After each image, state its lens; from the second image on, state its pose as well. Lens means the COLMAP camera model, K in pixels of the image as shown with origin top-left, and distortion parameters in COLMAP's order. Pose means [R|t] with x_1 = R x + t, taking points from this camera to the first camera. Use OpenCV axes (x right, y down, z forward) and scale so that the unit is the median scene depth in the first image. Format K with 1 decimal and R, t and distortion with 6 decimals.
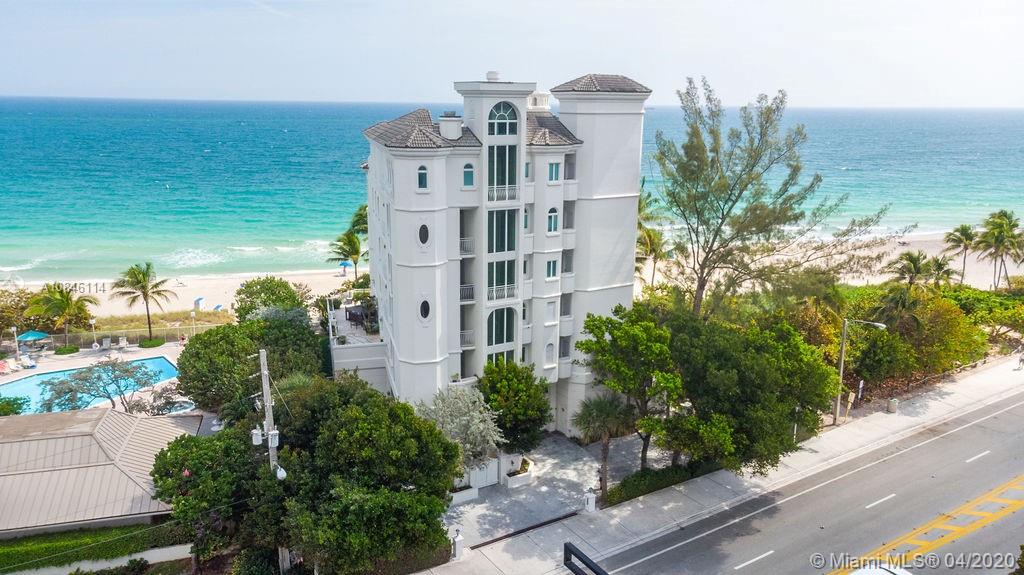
lens RADIAL K [[747.7, 0, 512.0], [0, 747.7, 287.5], [0, 0, 1]] dist [0.000346, 0.056858]
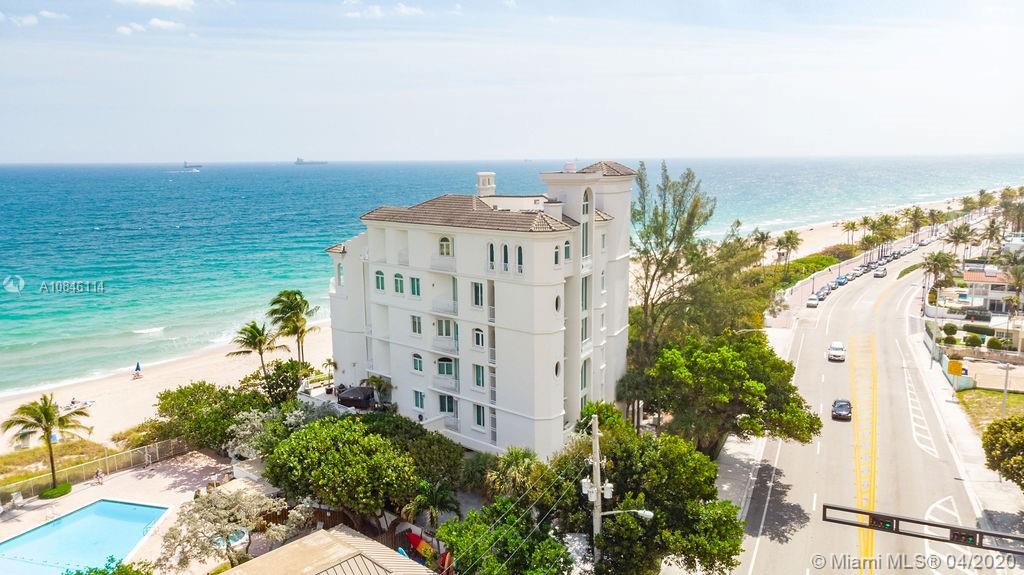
lens RADIAL K [[747.7, 0, 512.0], [0, 747.7, 287.5], [0, 0, 1]] dist [0.000346, 0.056858]
pose [[0.831454, -0.108769, 0.544843, -0.726916], [0.148077, 0.988562, -0.028621, -0.066465], [-0.535498, 0.104475, 0.838049, 0.058094]]
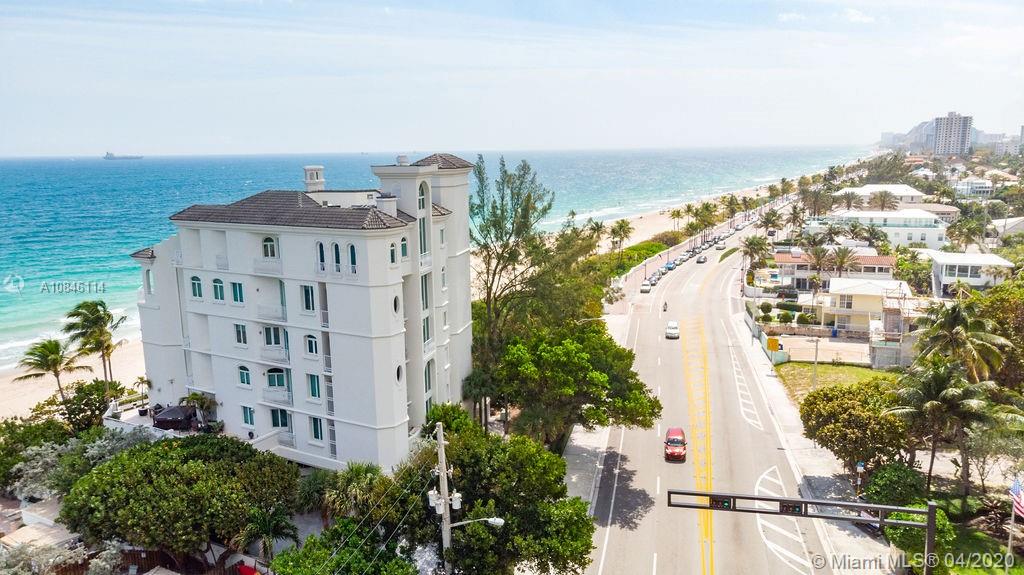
lens RADIAL K [[747.7, 0, 512.0], [0, 747.7, 287.5], [0, 0, 1]] dist [0.000346, 0.056858]
pose [[0.695792, -0.147554, 0.702924, -0.690836], [0.191979, 0.981269, 0.015951, -0.072783], [-0.692111, 0.123848, 0.711087, 0.091787]]
